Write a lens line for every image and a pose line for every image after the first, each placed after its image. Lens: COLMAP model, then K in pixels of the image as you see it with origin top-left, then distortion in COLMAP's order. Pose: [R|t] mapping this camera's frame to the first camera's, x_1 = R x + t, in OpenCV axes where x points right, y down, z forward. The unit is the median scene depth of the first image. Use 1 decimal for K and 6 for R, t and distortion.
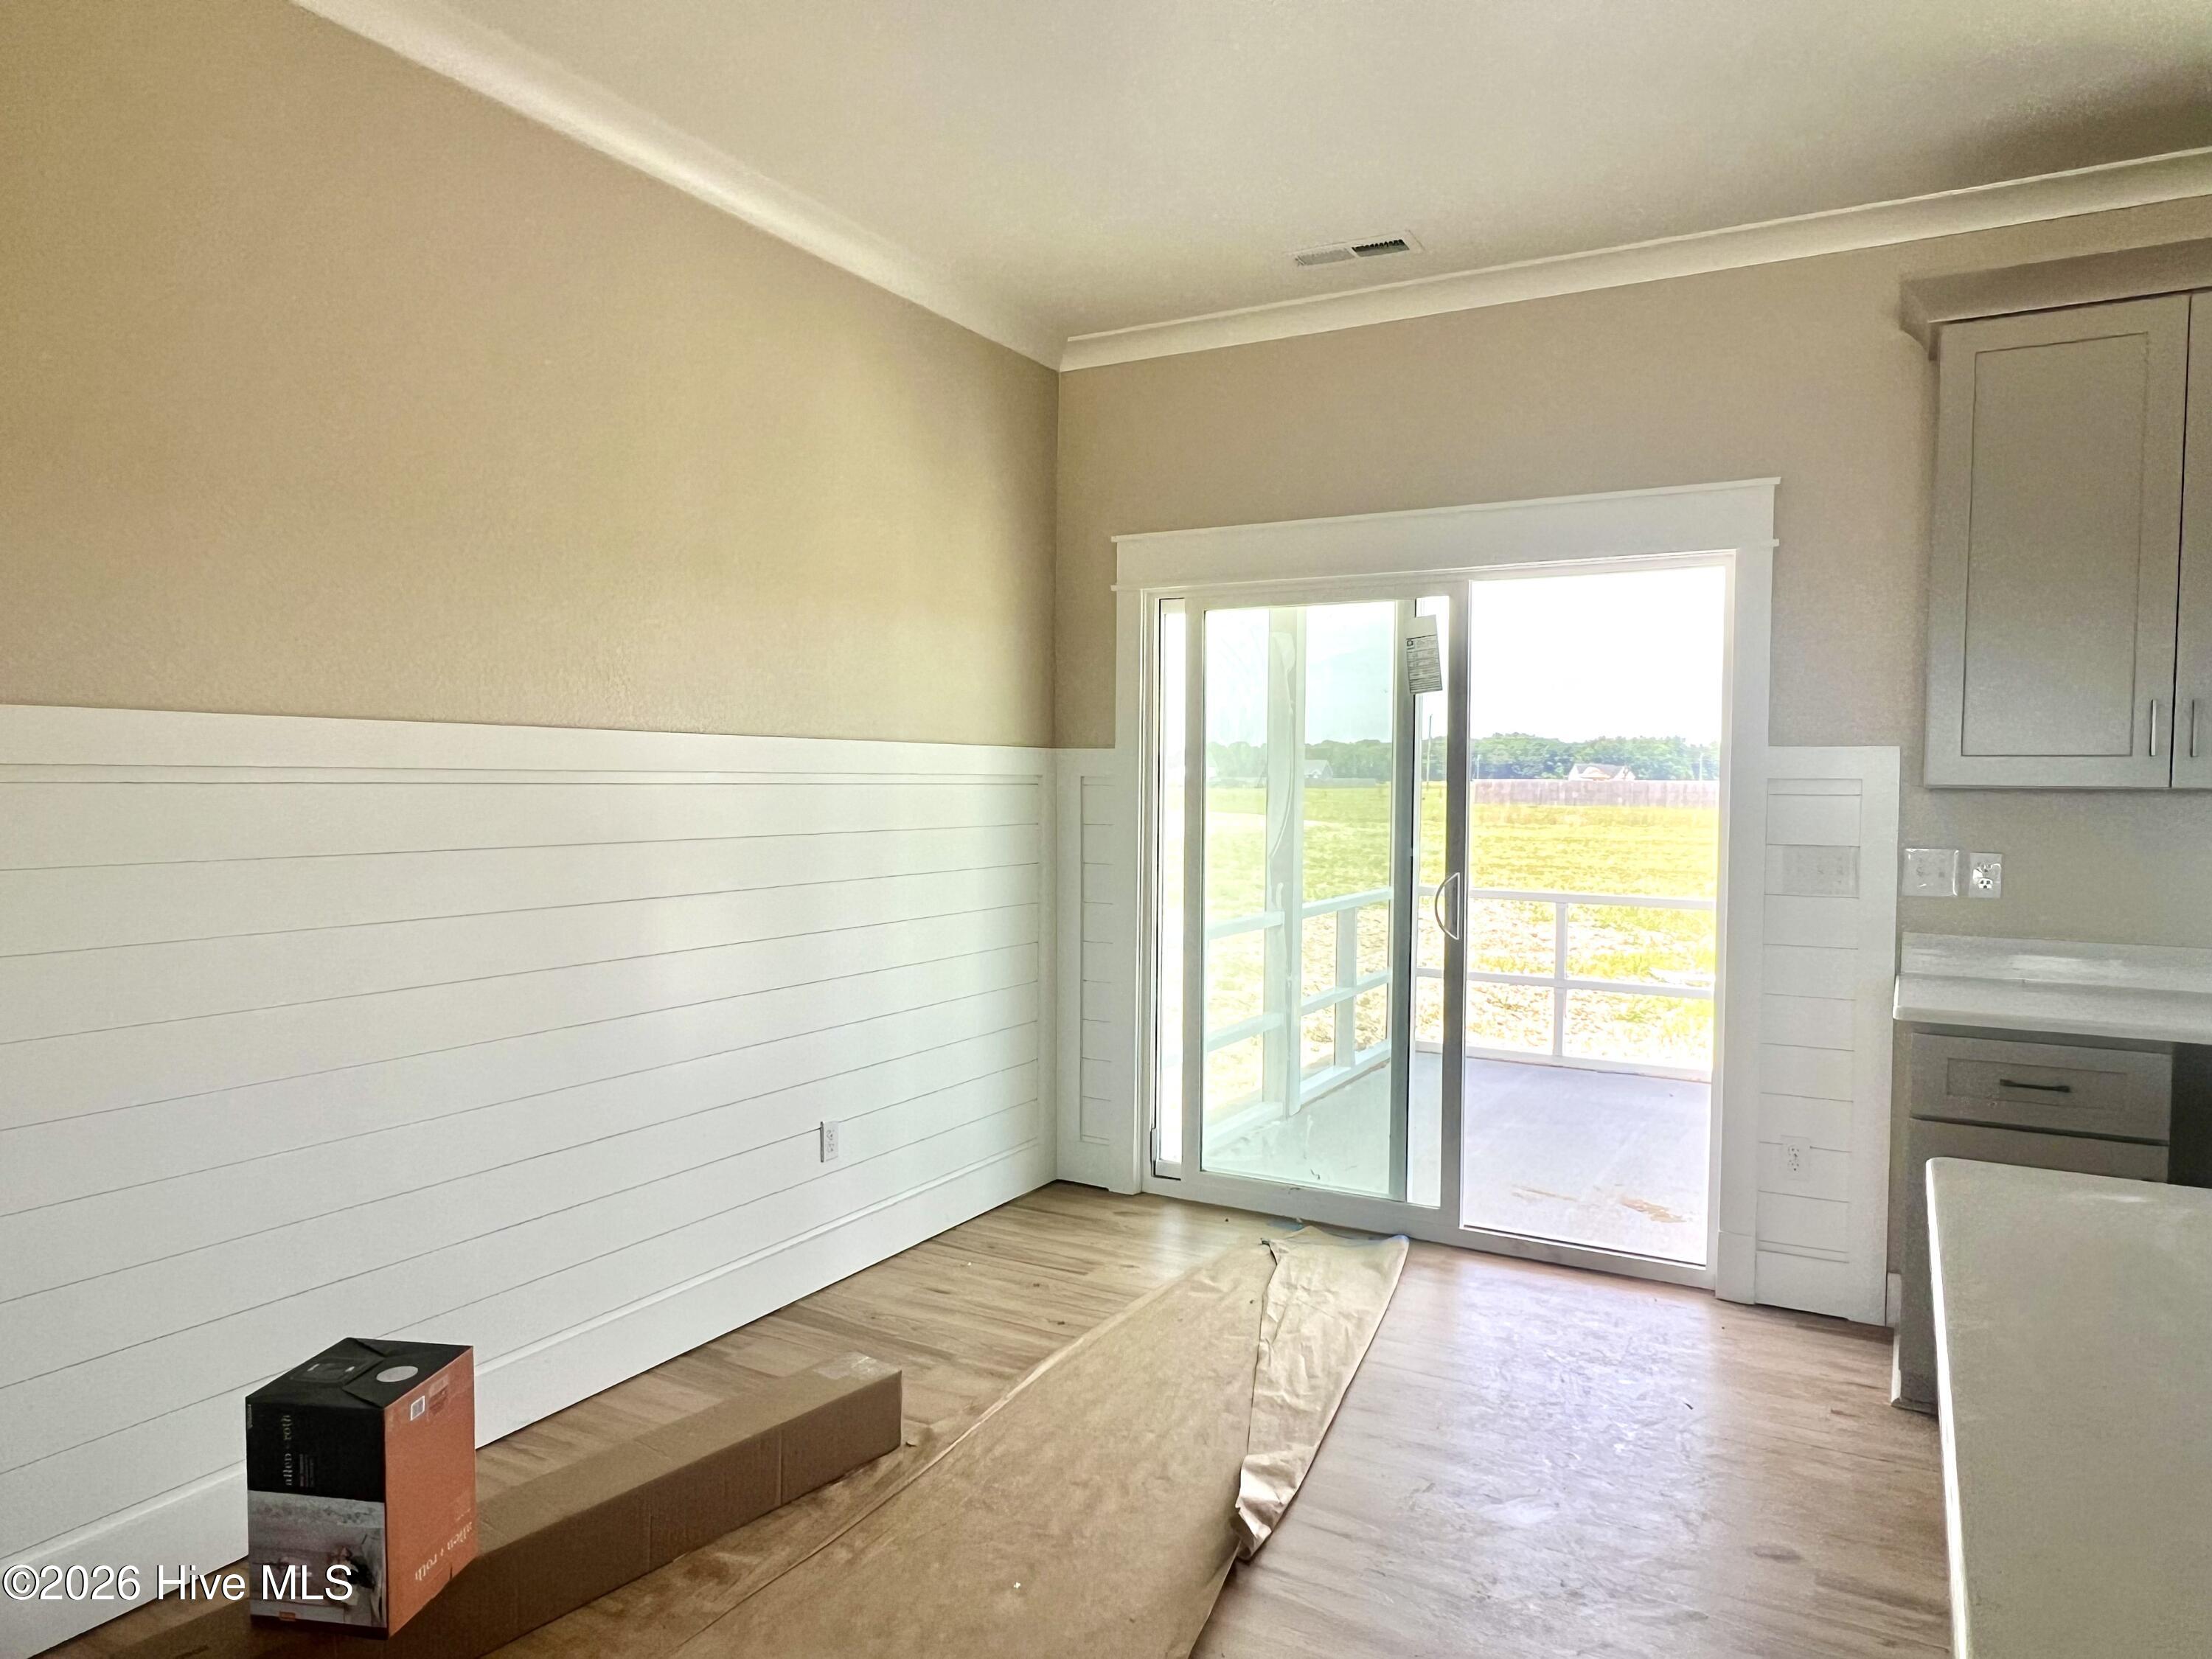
lens RADIAL K [[1411.8, 0, 1103.8], [0, 1411.8, 847.1], [0, 0, 1]] dist [-0.003767, 0.002085]
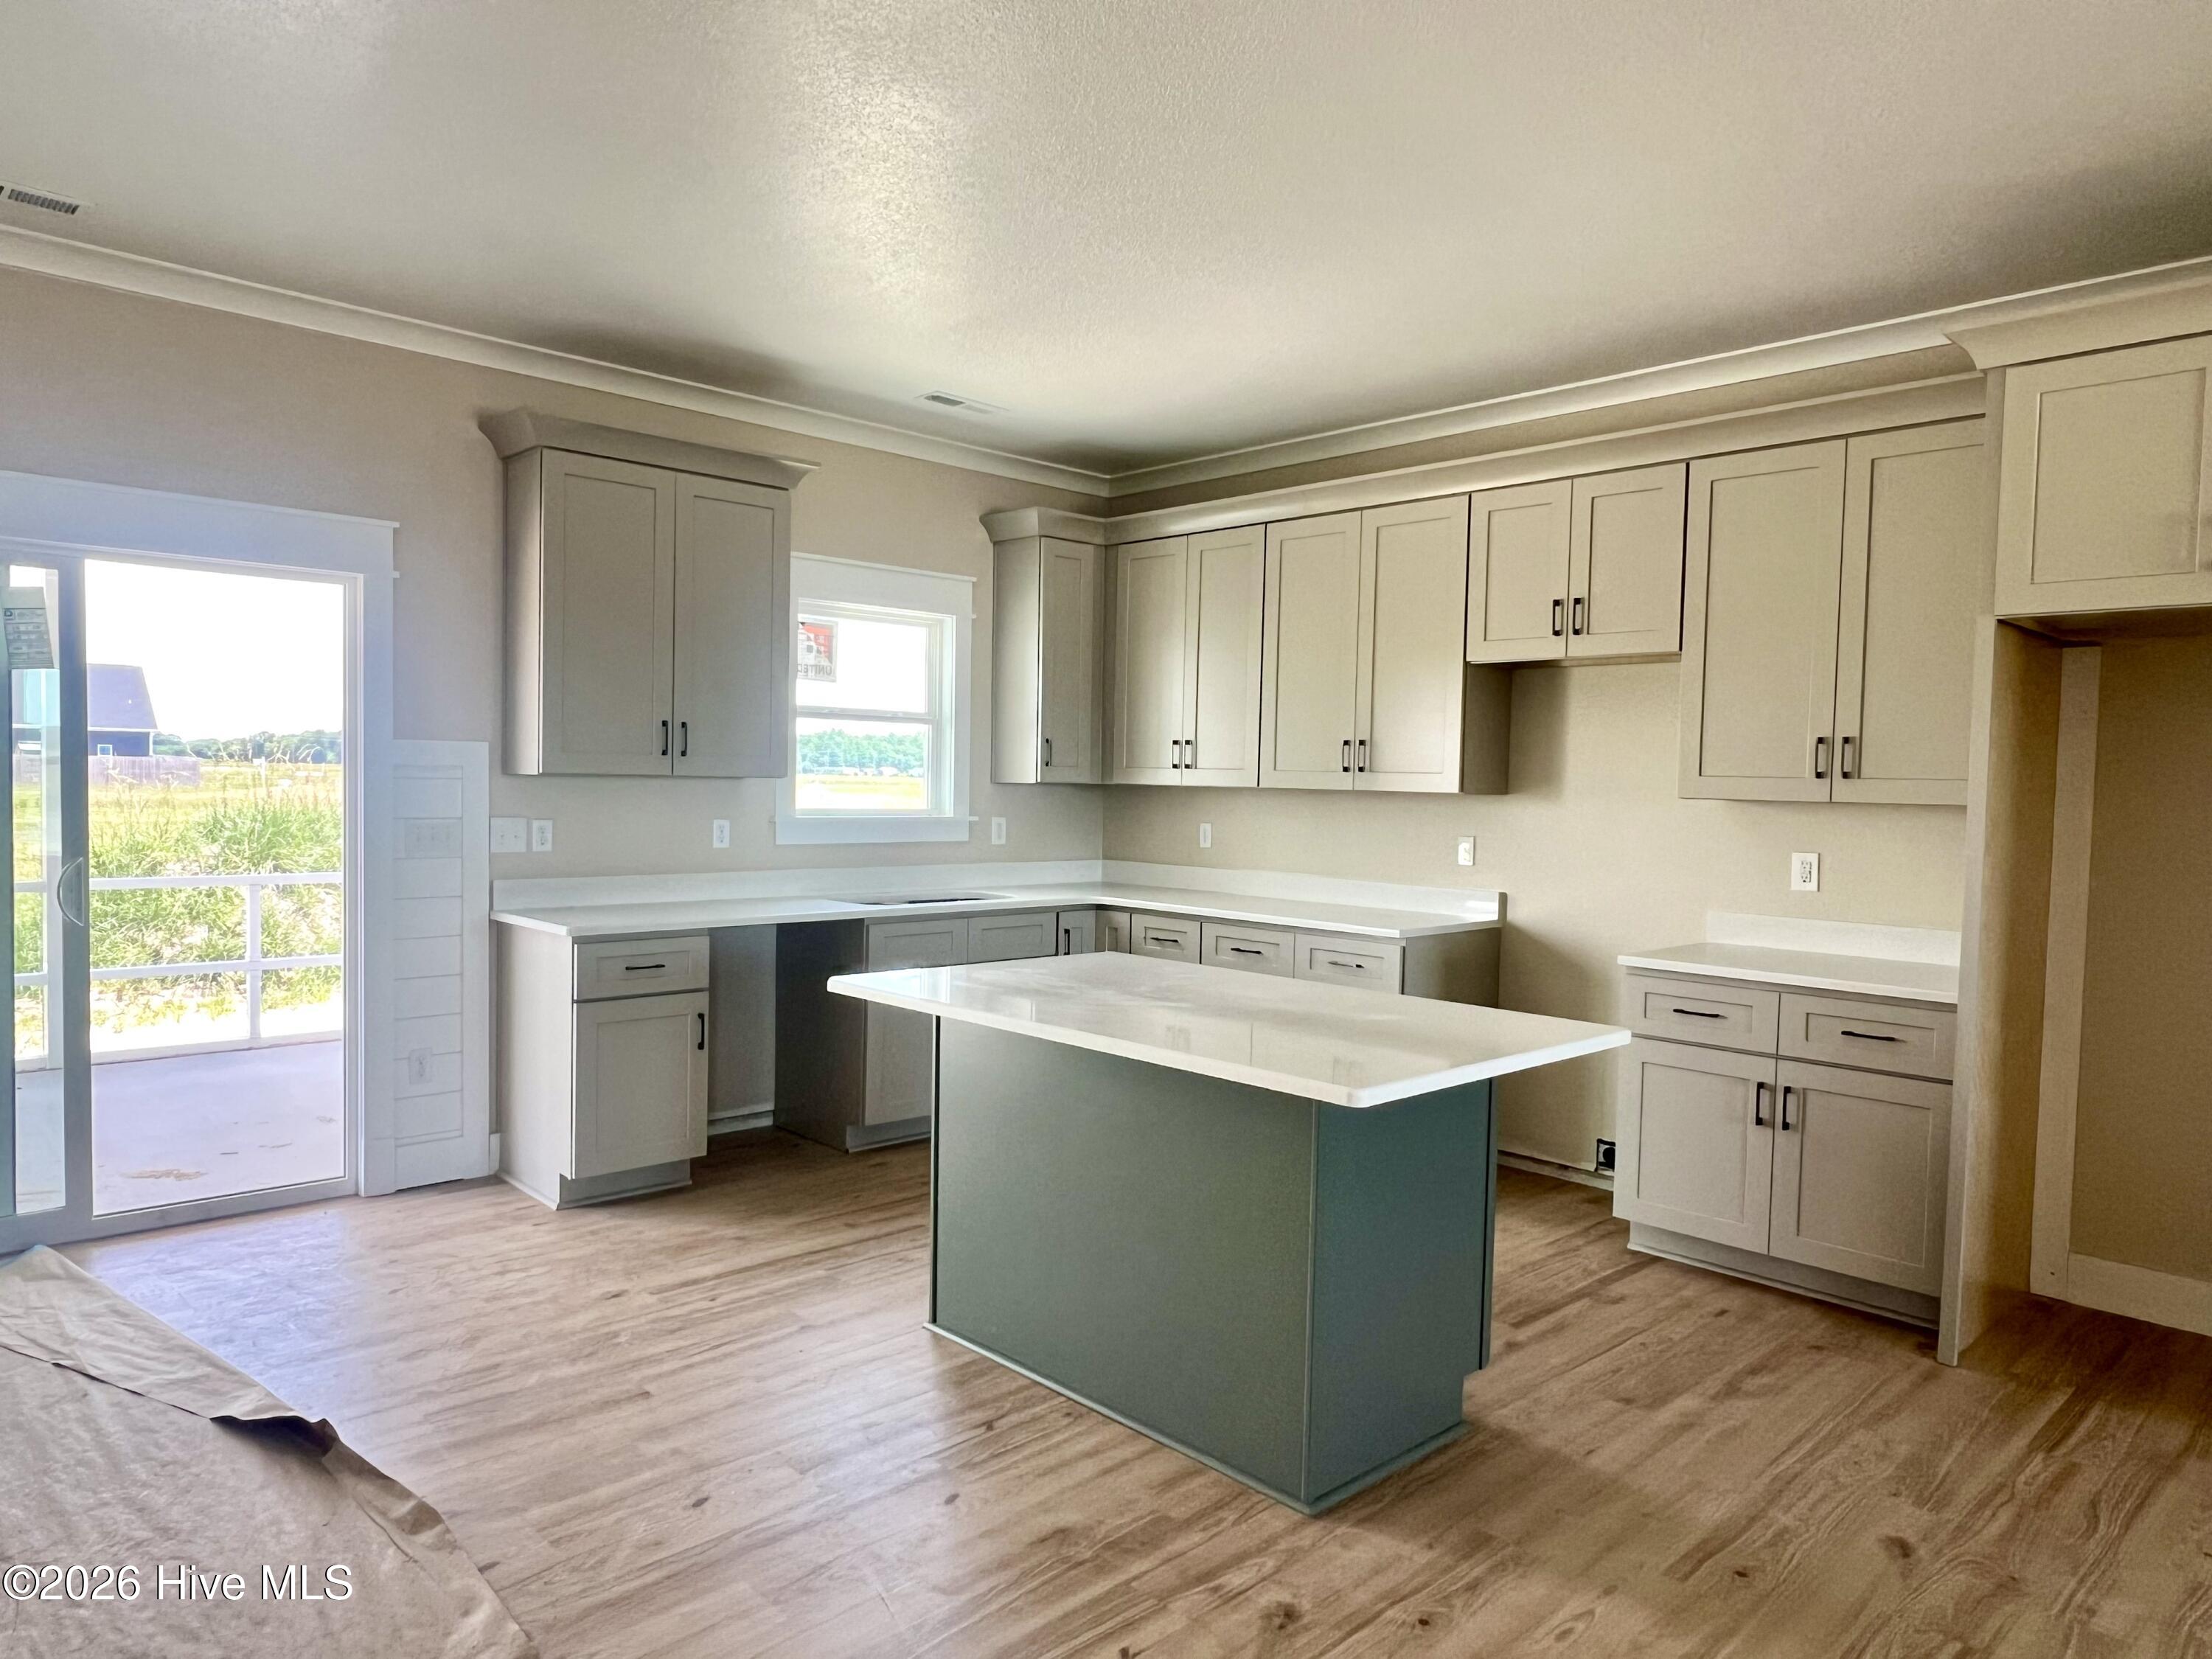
lens RADIAL K [[1411.8, 0, 1086.4], [0, 1411.8, 839.6], [0, 0, 1]] dist [-0.003767, 0.002085]
pose [[0.299656, -0.041876, 0.953128, -0.469771], [0.027857, 0.998994, 0.035133, -0.008450], [-0.953640, 0.016024, 0.300522, 0.045510]]
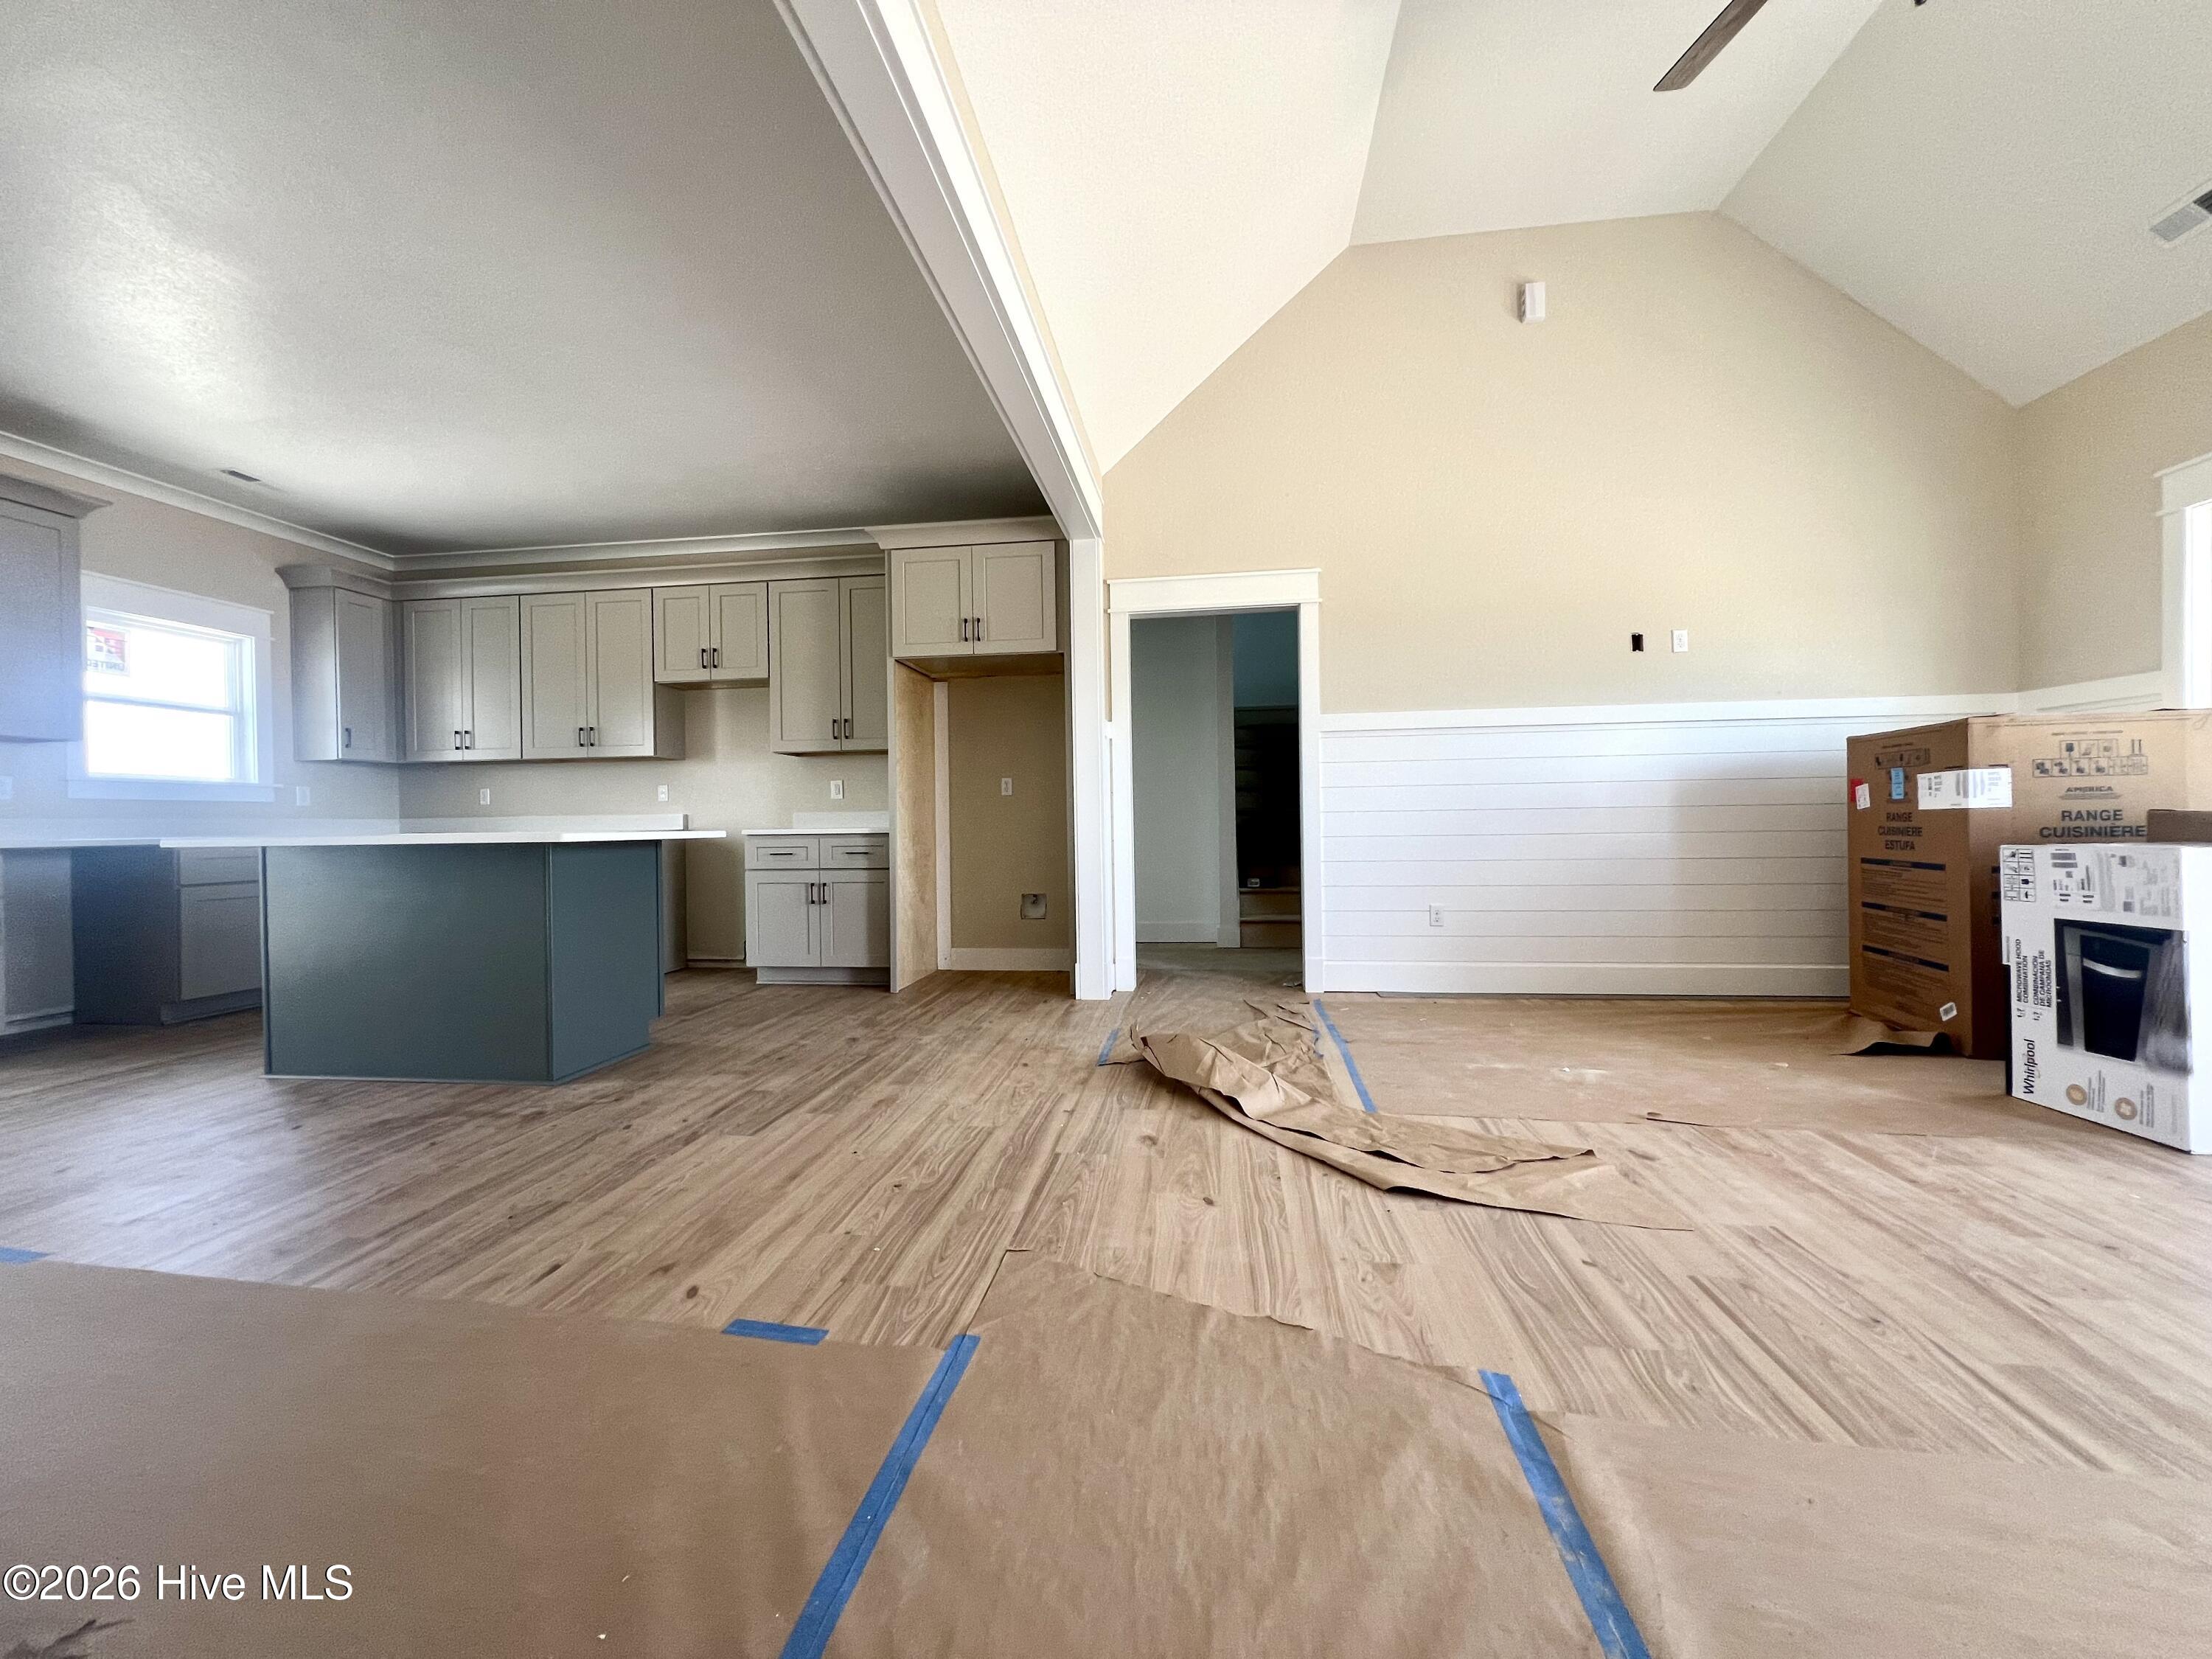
lens RADIAL K [[880.3, 0, 1100.2], [0, 880.3, 822.6], [0, 0, 1]] dist [-0.002242, 0.000509]
pose [[-0.371677, -0.004041, 0.928353, -0.711178], [0.057957, 0.997939, 0.027547, 0.105596], [-0.926551, 0.064043, -0.370677, -0.021478]]
